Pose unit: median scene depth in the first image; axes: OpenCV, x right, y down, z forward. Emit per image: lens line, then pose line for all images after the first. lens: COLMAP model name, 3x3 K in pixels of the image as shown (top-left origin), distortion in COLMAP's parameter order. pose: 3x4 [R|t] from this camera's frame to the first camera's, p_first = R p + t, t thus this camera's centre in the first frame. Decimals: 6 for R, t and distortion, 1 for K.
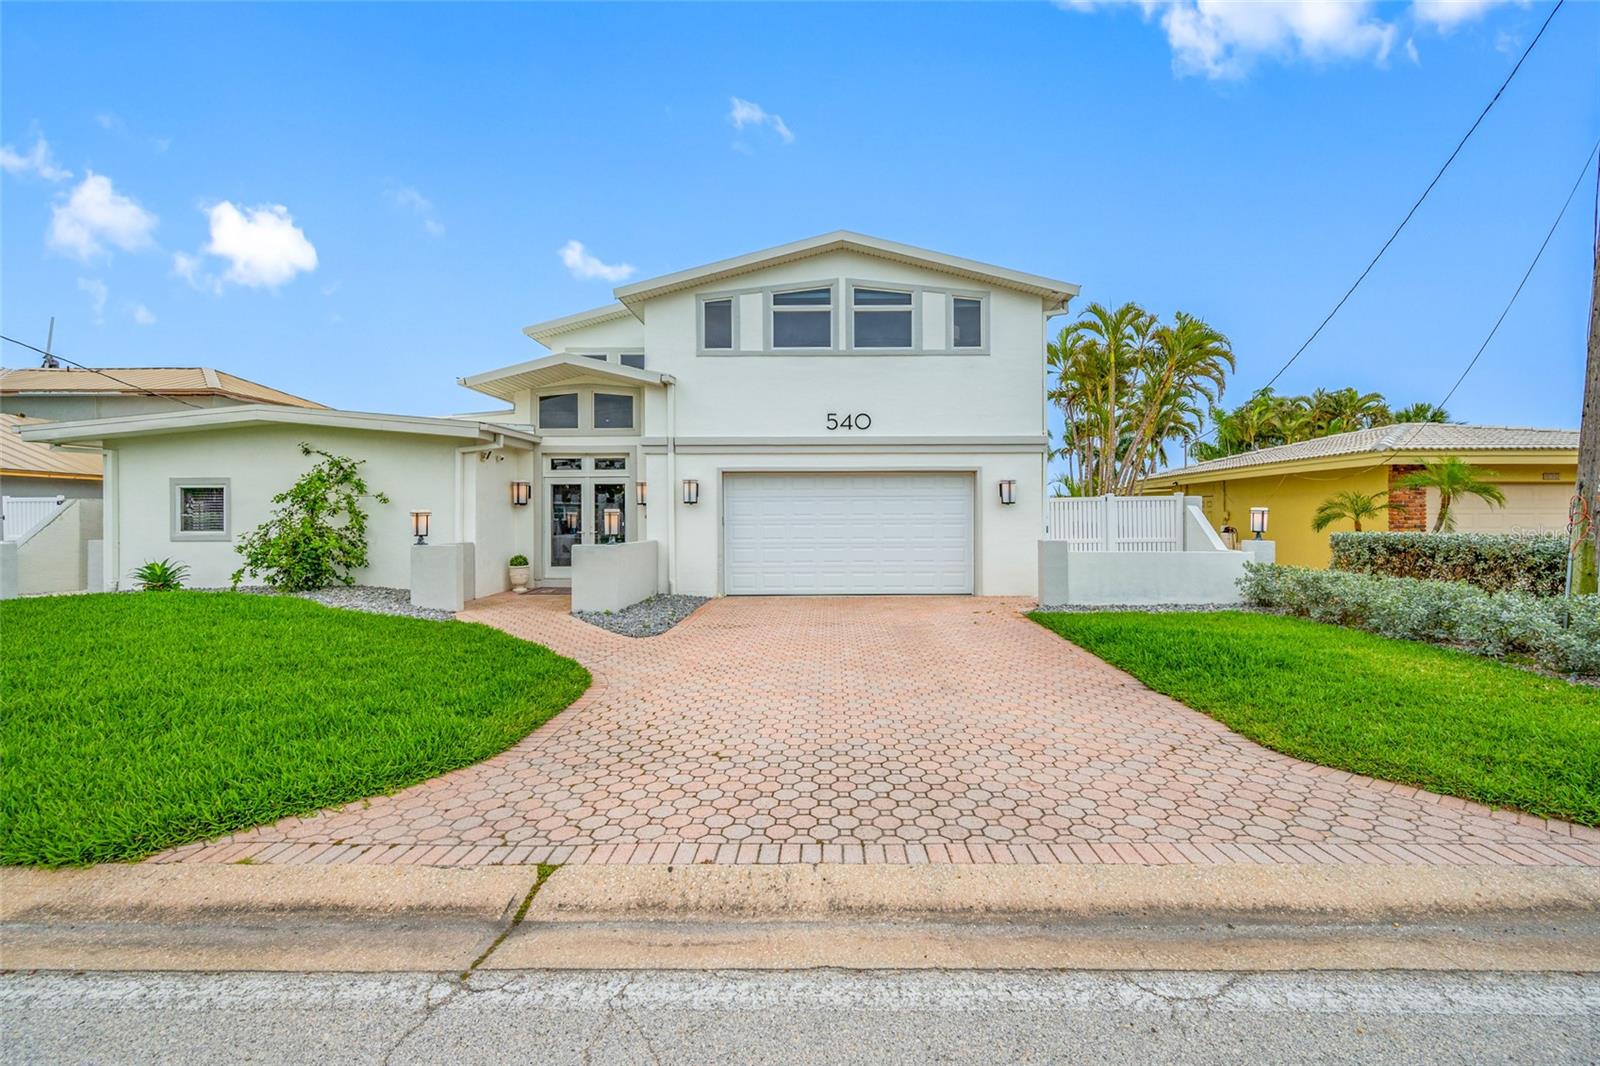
lens RADIAL K [[637.3, 0, 846.5], [0, 637.3, 521.8], [0, 0, 1]] dist [0.000514, -0.000290]
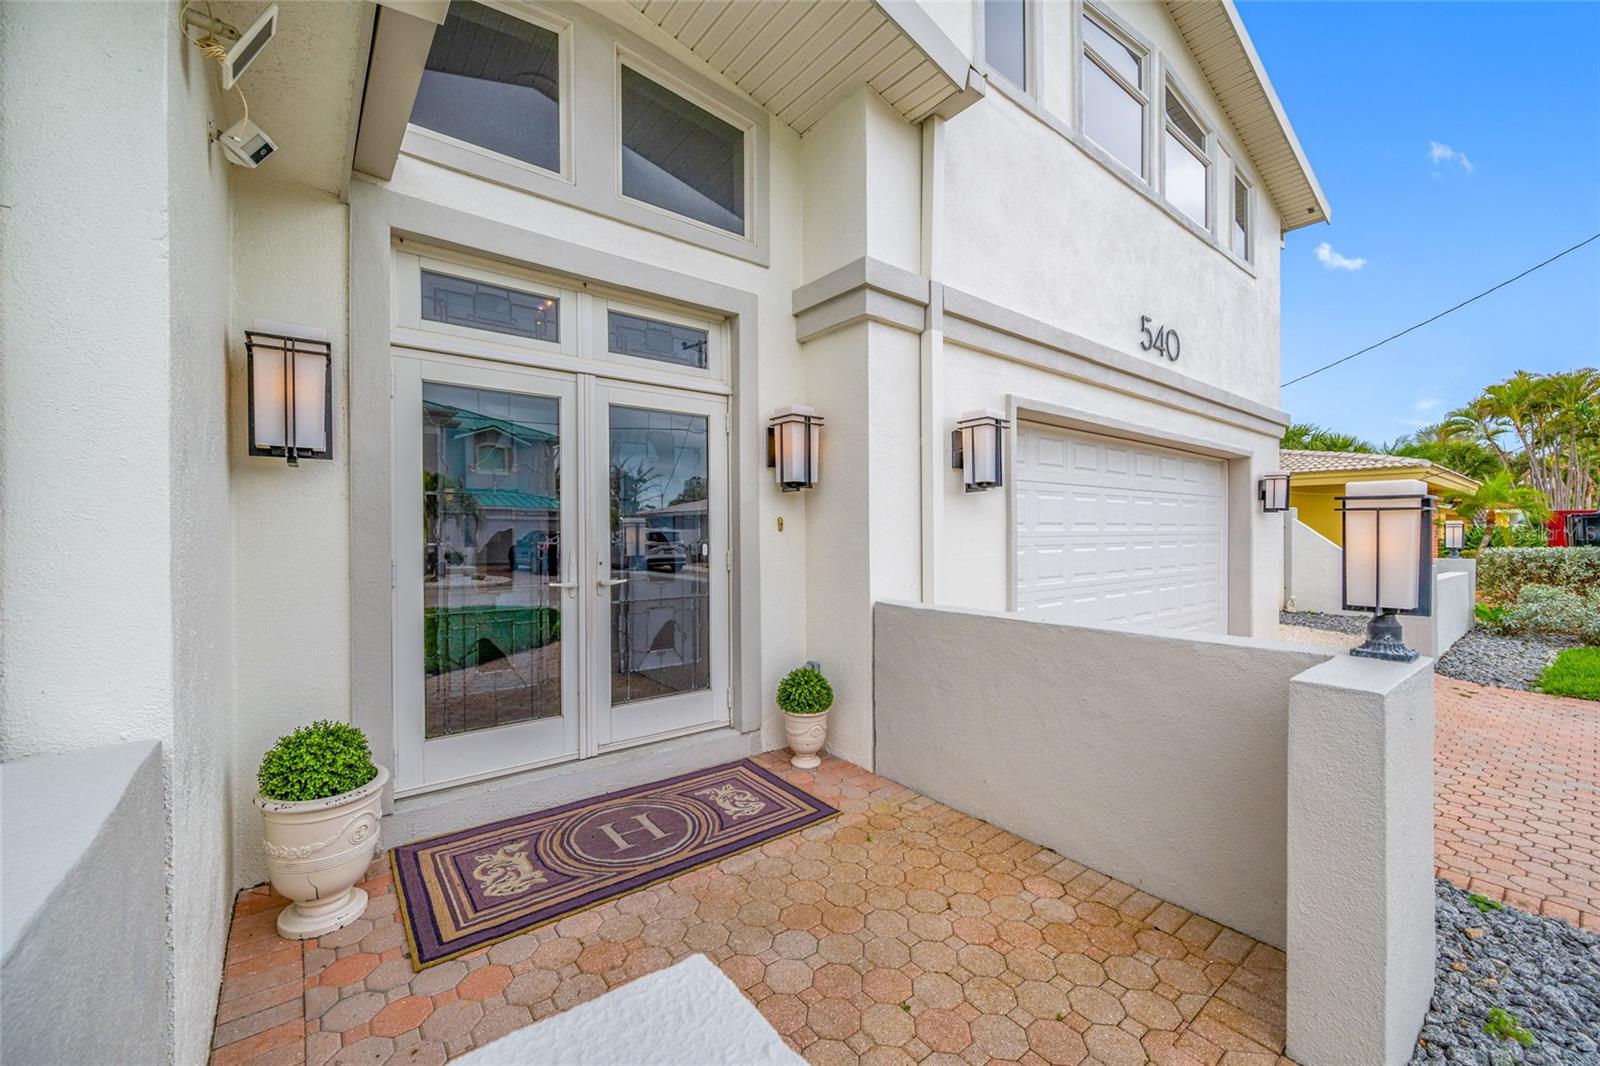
lens RADIAL K [[637.3, 0, 797.6], [0, 637.3, 533.3], [0, 0, 1]] dist [0.000514, -0.000290]
pose [[0.781094, 0.001995, 0.624410, -0.532085], [0.003828, 0.999961, -0.007983, -0.002204], [-0.624401, 0.008625, 0.781056, 0.786995]]
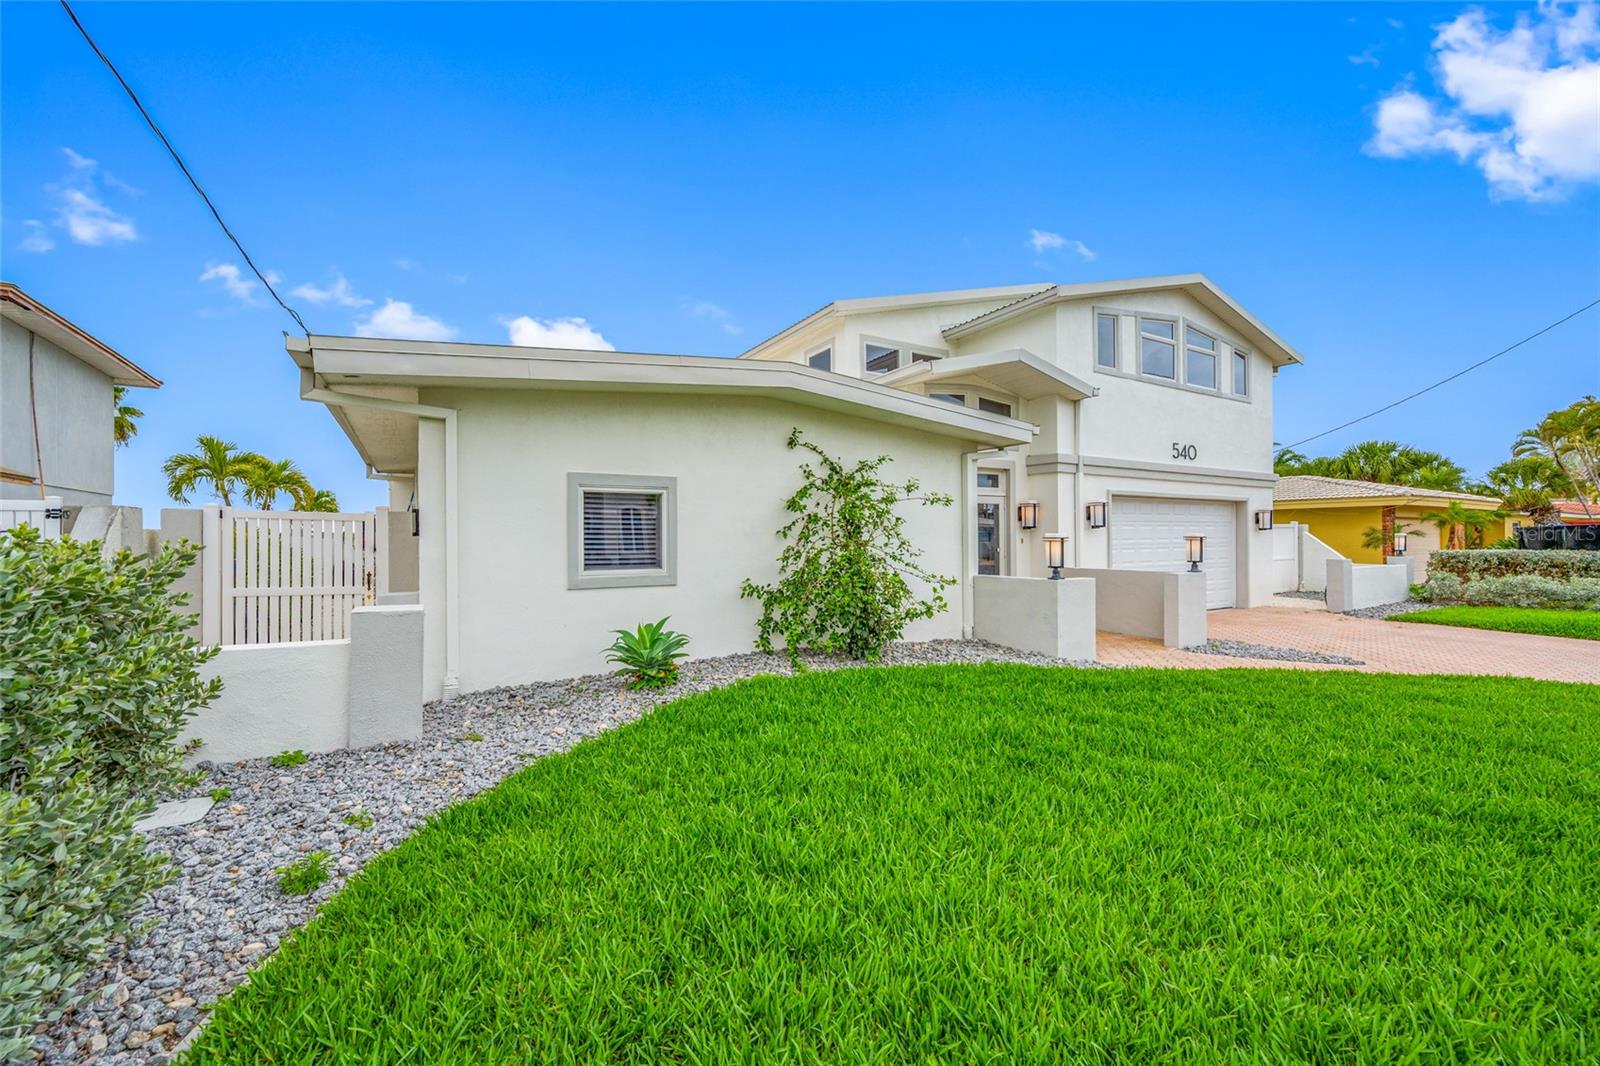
lens RADIAL K [[637.3, 0, 796.9], [0, 637.3, 538.9], [0, 0, 1]] dist [0.000514, -0.000290]
pose [[0.863306, -0.001359, 0.504678, -1.093872], [0.006015, 0.999953, -0.007597, -0.007380], [-0.504644, 0.009595, 0.863274, 0.408163]]
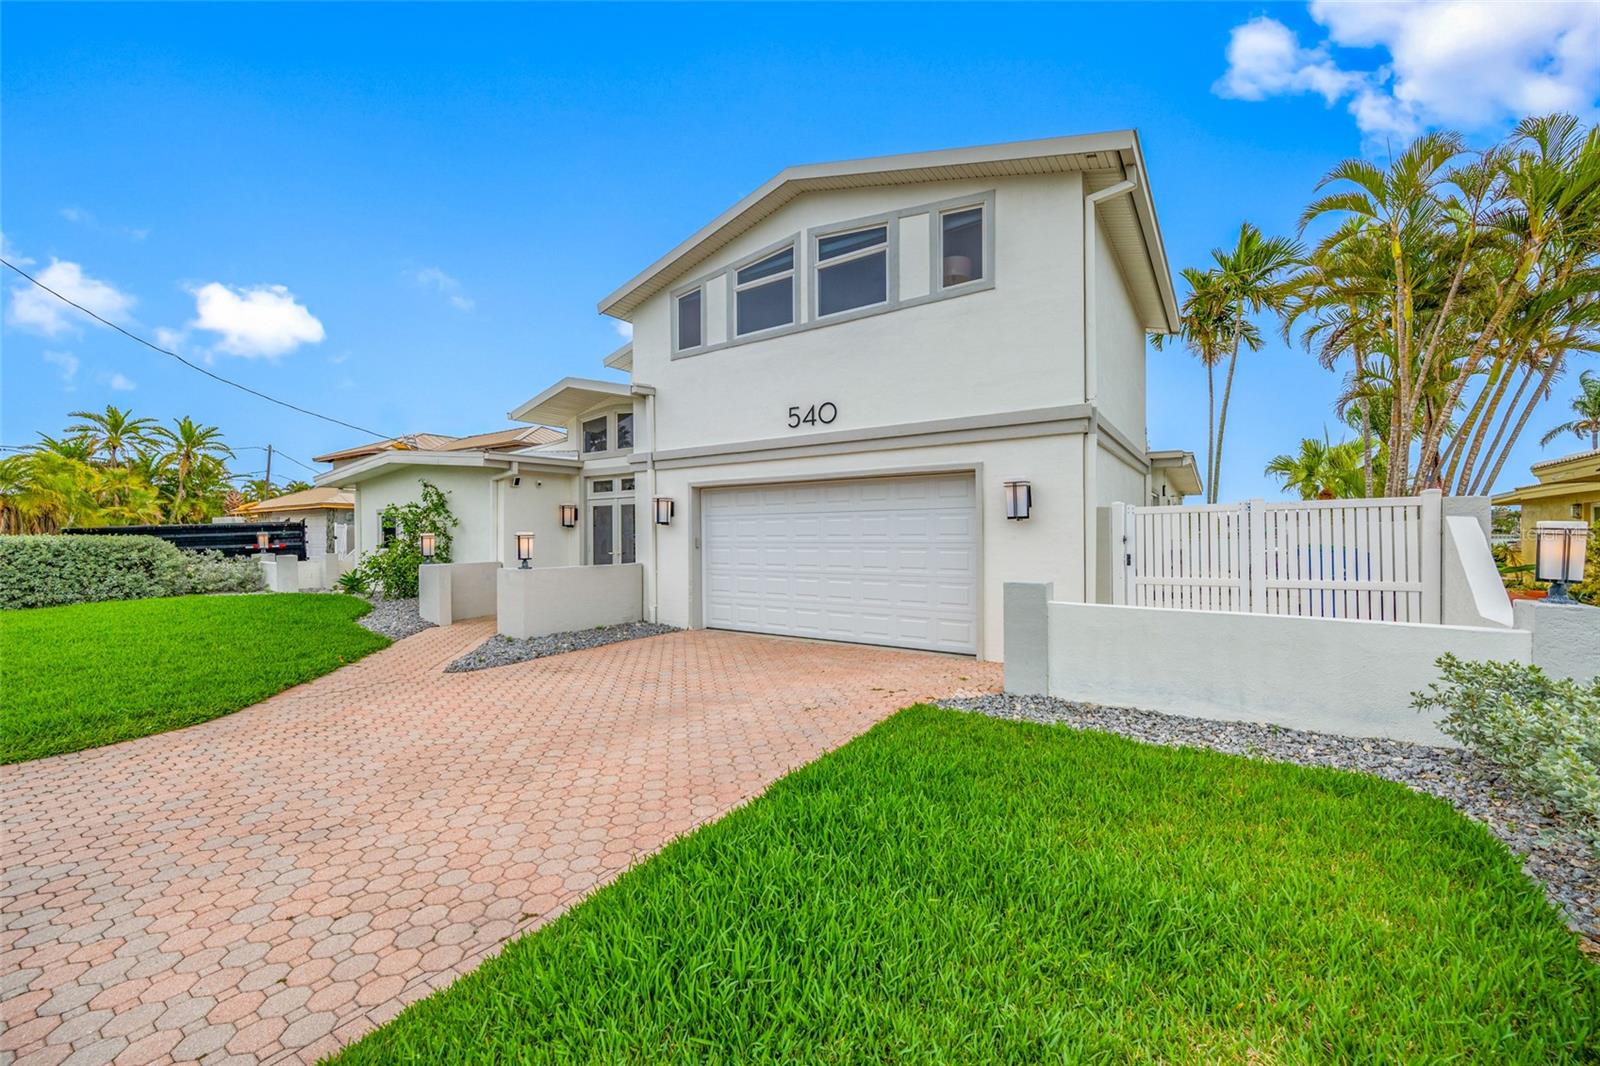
lens RADIAL K [[637.3, 0, 808.9], [0, 637.3, 535.5], [0, 0, 1]] dist [0.000514, -0.000290]
pose [[0.828984, -0.000592, -0.559272, 0.428568], [0.000273, 1.000000, -0.000653, -0.011723], [0.559272, 0.000388, 0.828984, 0.361698]]
